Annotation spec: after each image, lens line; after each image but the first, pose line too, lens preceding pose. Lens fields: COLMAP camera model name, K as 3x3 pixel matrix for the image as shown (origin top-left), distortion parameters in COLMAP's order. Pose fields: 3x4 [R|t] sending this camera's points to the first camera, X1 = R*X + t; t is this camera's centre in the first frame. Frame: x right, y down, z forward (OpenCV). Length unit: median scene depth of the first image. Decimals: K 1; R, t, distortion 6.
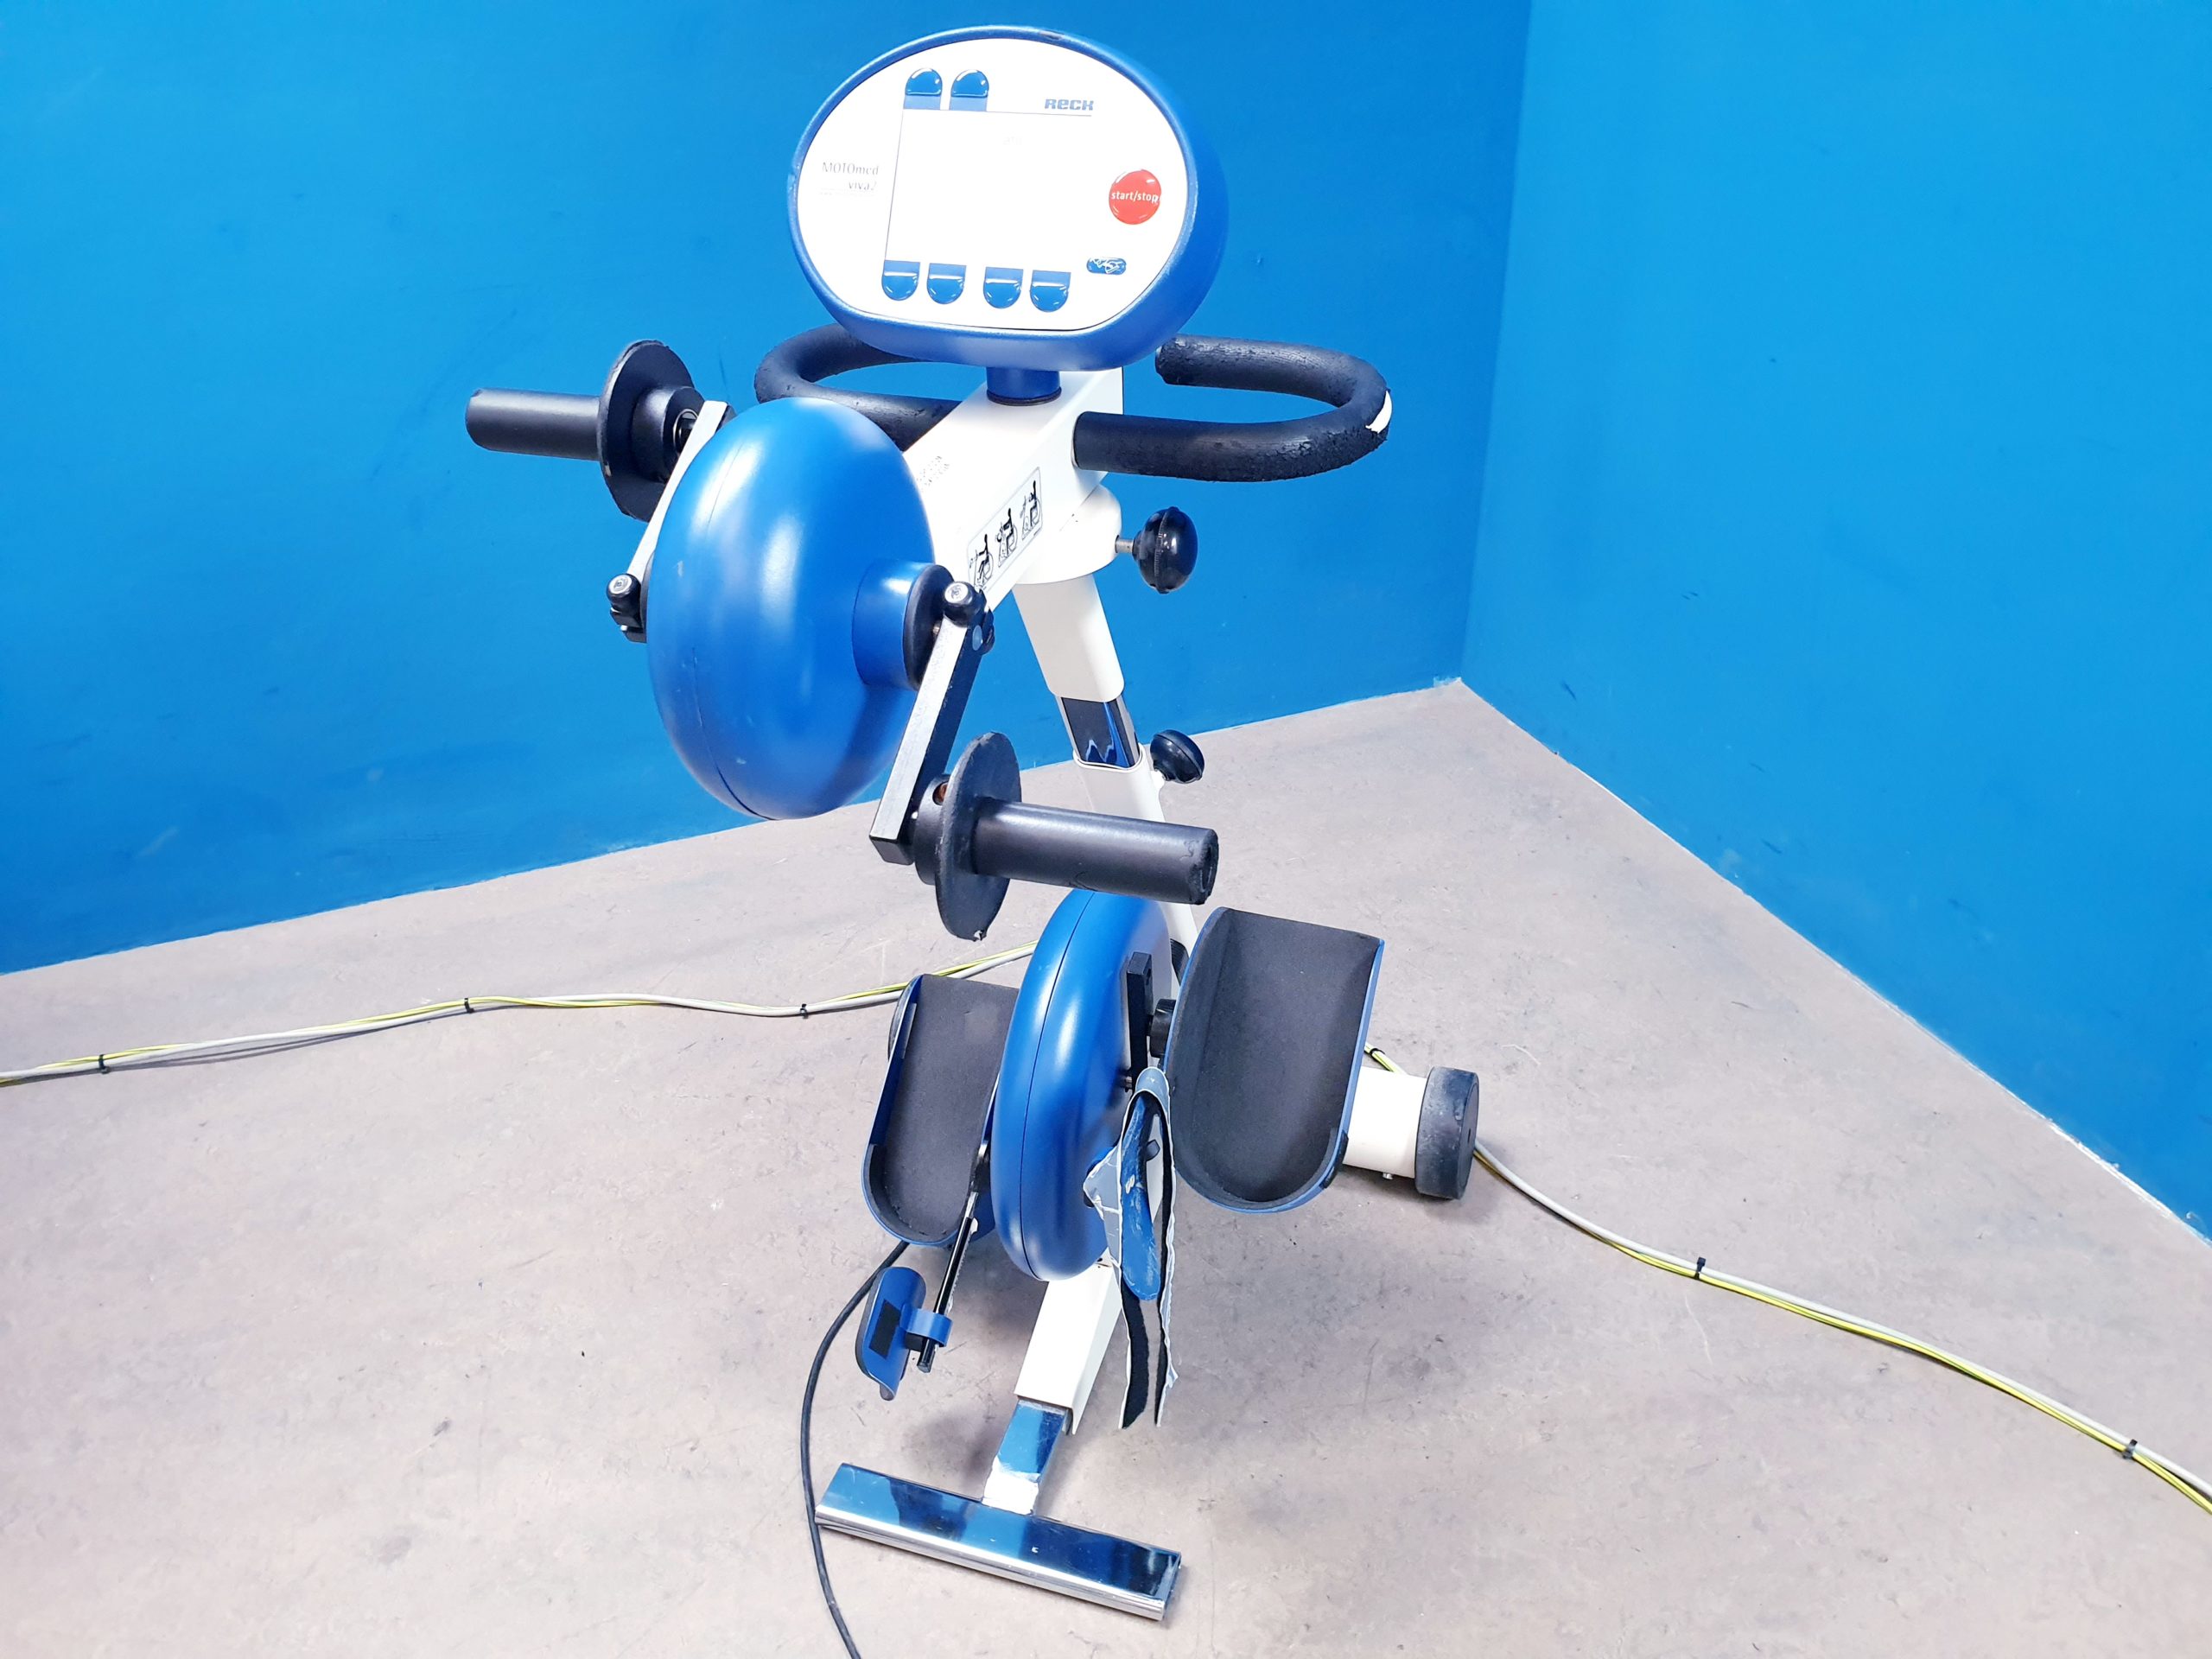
lens RADIAL K [[1731.8, 0, 1107.1], [0, 1731.8, 829.5], [0, 0, 1]] dist [-0.022222, 0.070588]
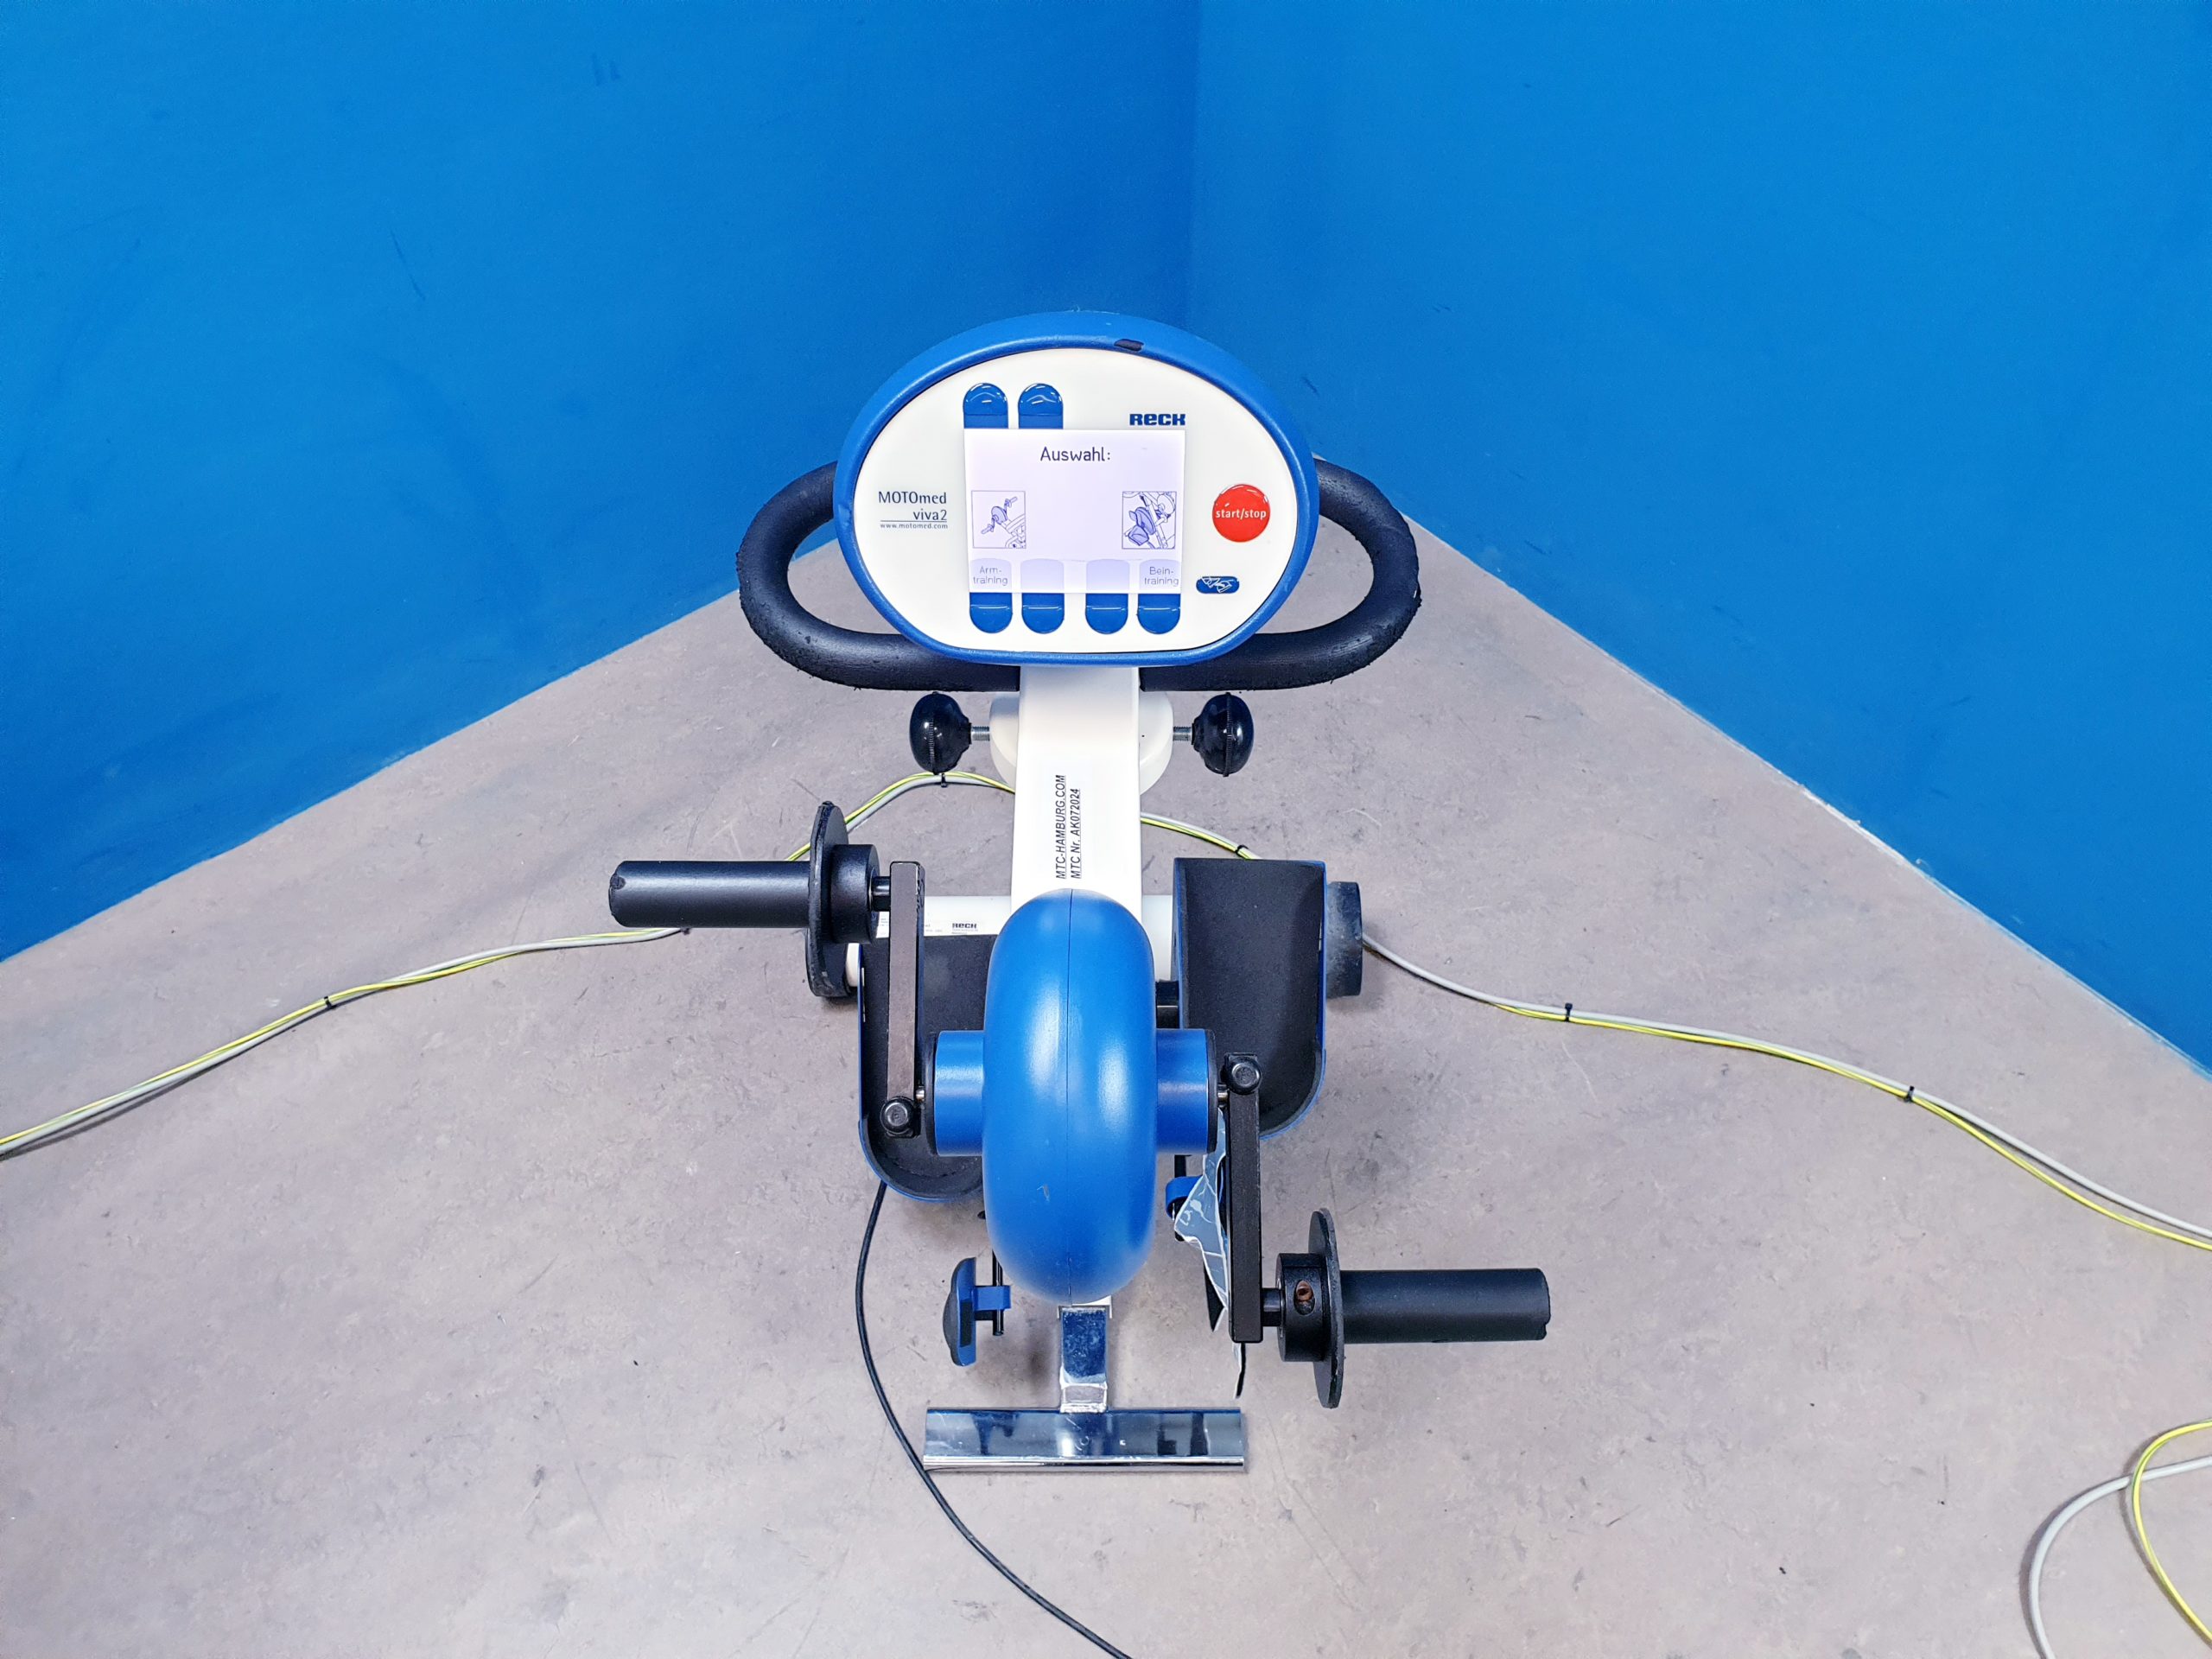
lens RADIAL K [[1741.7, 0, 1104.5], [0, 1741.7, 839.8], [0, 0, 1]] dist [-0.022064, 0.058734]
pose [[0.953301, -0.226591, 0.199683, -0.170345], [0.148400, 0.927263, 0.343744, -0.317161], [-0.263048, -0.298059, 0.917587, 0.045113]]
